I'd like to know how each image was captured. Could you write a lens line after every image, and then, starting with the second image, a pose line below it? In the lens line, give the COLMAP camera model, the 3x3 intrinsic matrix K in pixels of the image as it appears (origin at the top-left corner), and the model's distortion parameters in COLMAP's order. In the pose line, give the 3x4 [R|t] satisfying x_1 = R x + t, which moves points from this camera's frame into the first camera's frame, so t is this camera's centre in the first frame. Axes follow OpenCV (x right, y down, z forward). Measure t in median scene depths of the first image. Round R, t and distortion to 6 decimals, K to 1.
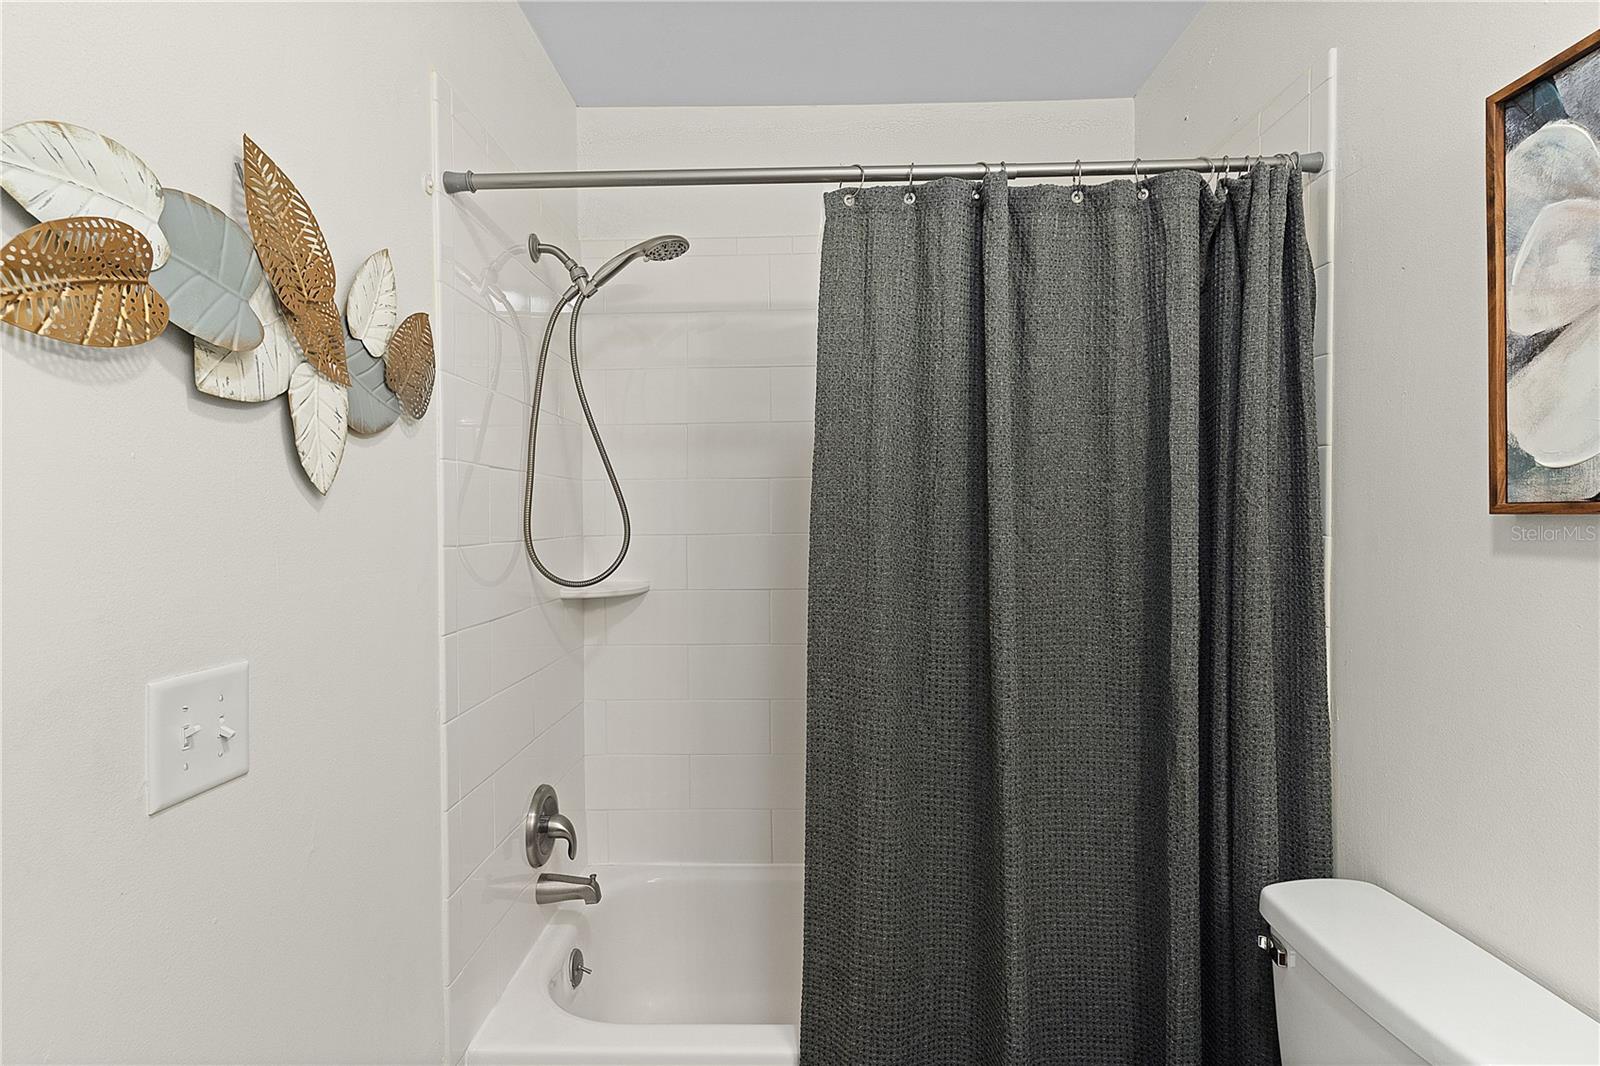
lens RADIAL K [[769.3, 0, 799.1], [0, 769.3, 530.5], [0, 0, 1]] dist [0.002383, -0.001289]
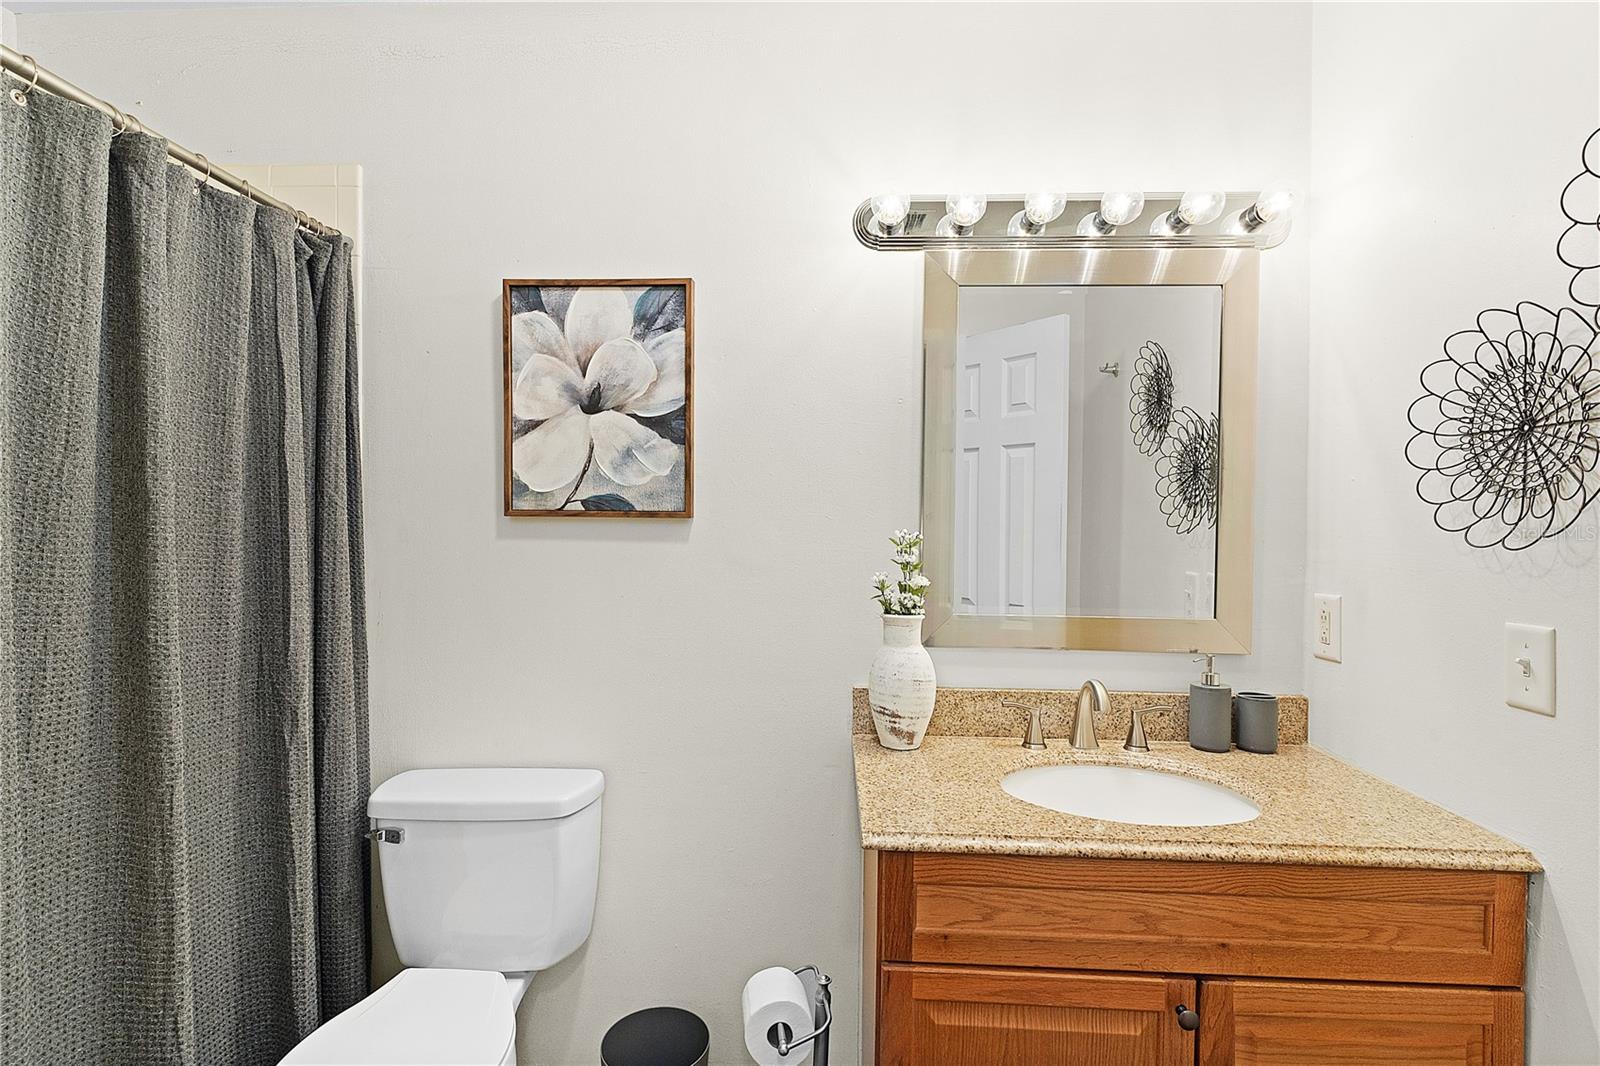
lens RADIAL K [[769.3, 0, 803.5], [0, 769.3, 530.4], [0, 0, 1]] dist [0.002383, -0.001289]
pose [[0.021815, -0.008425, 0.999727, -0.852672], [0.011917, 0.999896, 0.008167, 0.005634], [-0.999691, 0.011735, 0.021913, 0.283340]]
